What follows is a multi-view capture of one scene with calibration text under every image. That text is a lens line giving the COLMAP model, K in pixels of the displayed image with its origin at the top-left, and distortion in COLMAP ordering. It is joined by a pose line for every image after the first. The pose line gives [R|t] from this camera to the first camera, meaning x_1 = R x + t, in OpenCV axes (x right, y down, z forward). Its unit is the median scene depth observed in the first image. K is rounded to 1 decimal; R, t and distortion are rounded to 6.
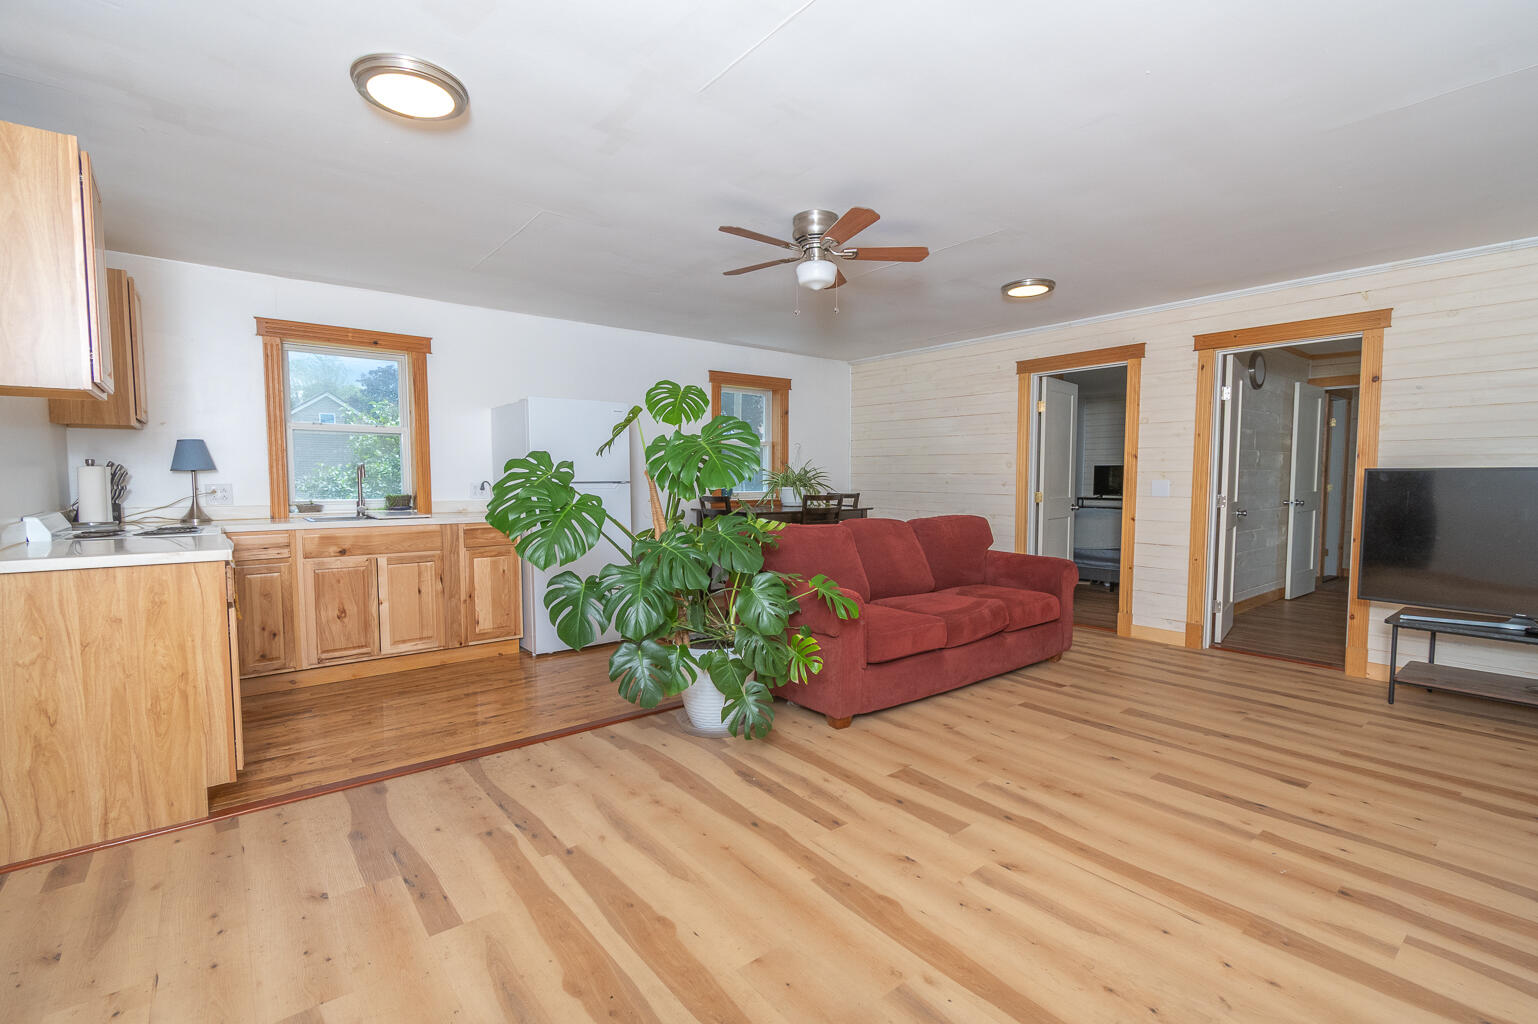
lens RADIAL K [[700.7, 0, 774.4], [0, 700.7, 525.2], [0, 0, 1]] dist [0.010657, 0.000319]
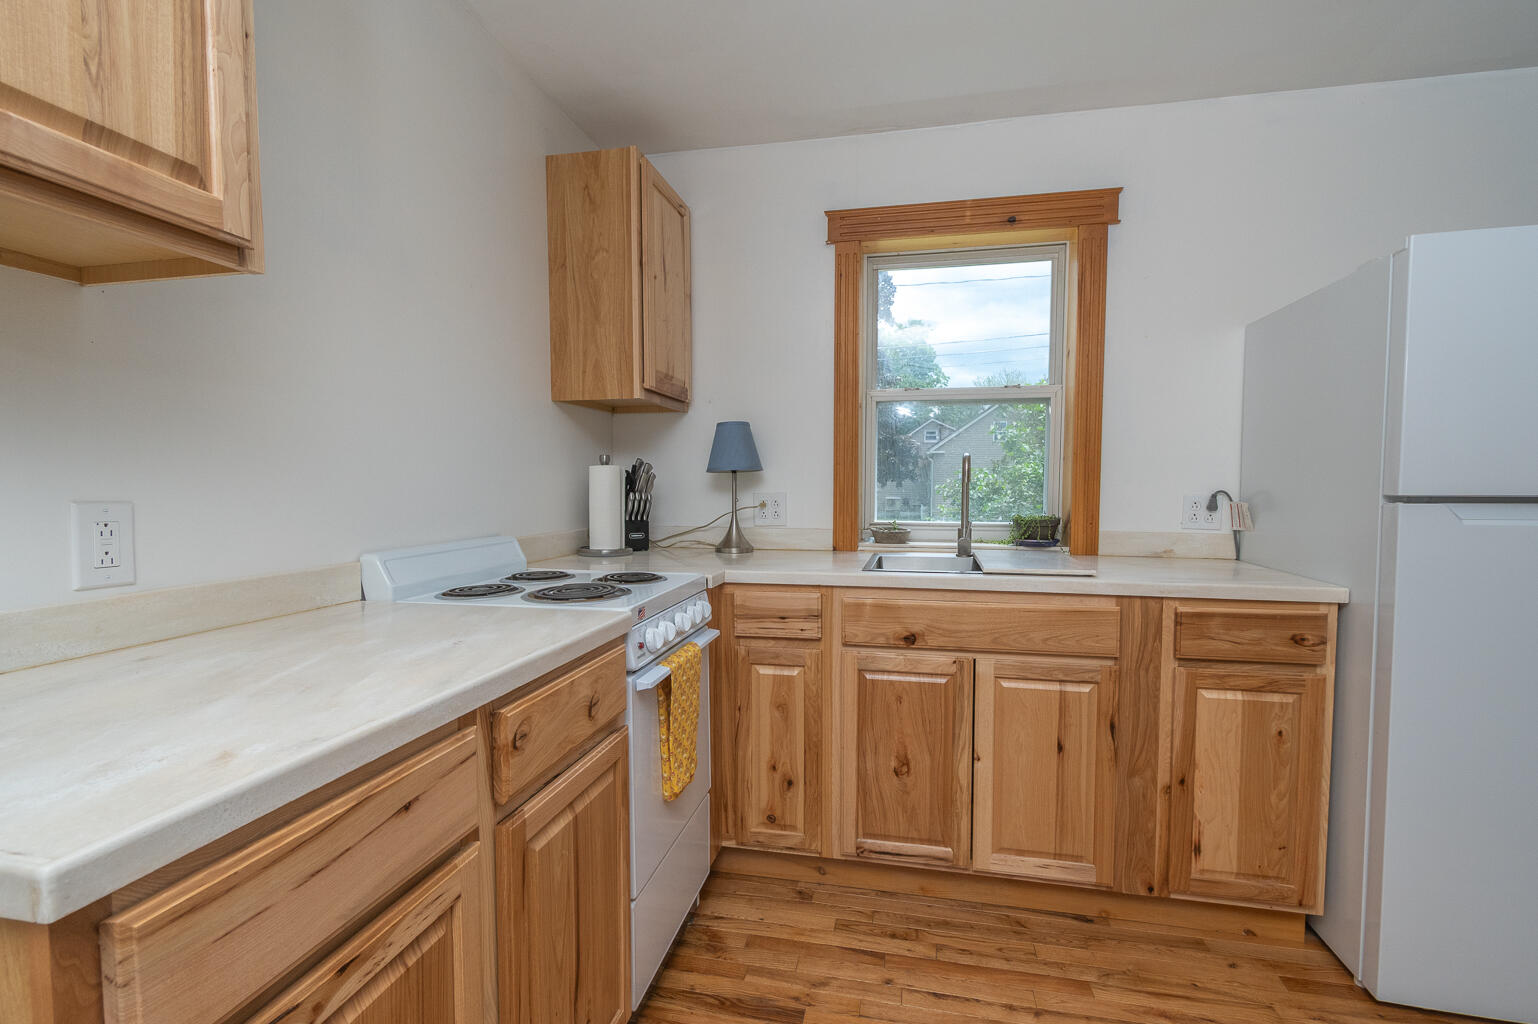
lens RADIAL K [[700.7, 0, 770.1], [0, 700.7, 522.0], [0, 0, 1]] dist [0.010657, 0.000319]
pose [[0.634996, 0.047563, -0.771050, -0.296550], [-0.055887, 0.998316, 0.015557, -0.041392], [0.770491, 0.033213, 0.636585, 0.591991]]
